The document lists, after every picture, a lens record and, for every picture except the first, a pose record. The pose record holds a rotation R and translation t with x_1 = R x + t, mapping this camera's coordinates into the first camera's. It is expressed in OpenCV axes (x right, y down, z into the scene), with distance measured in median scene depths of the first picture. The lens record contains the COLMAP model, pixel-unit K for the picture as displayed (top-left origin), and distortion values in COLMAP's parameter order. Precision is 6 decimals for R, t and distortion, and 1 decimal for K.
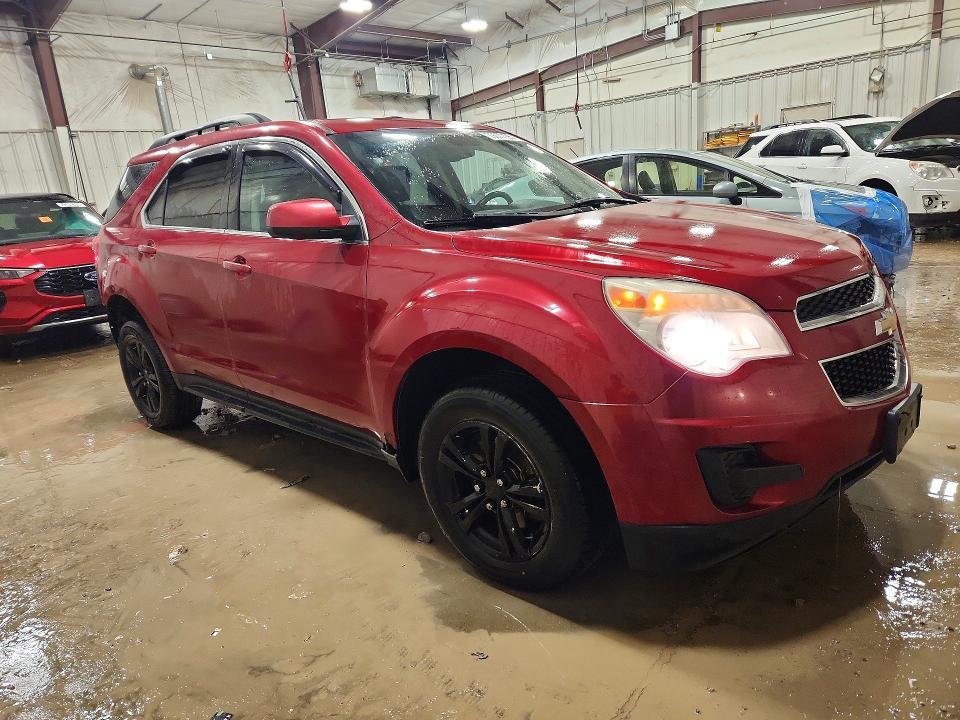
lens RADIAL K [[626.1, 0, 484.5], [0, 626.1, 361.1], [0, 0, 1]] dist [0.007826, 0.001346]
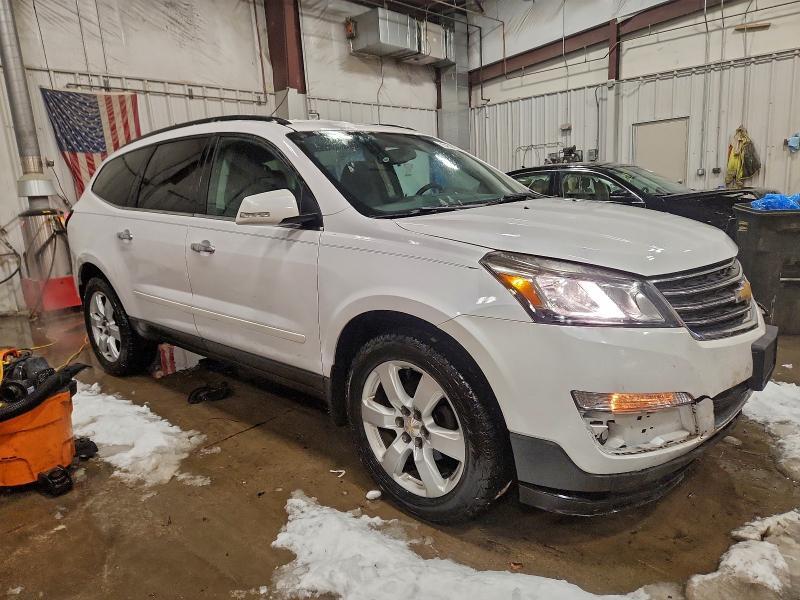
lens RADIAL K [[527.6, 0, 398.5], [0, 527.6, 299.5], [0, 0, 1]] dist [-0.008813, -0.004183]
pose [[0.999321, 0.030511, -0.020656, -0.126746], [-0.031868, 0.997113, -0.068917, -0.112424], [0.018494, 0.069528, 0.997409, 0.440215]]
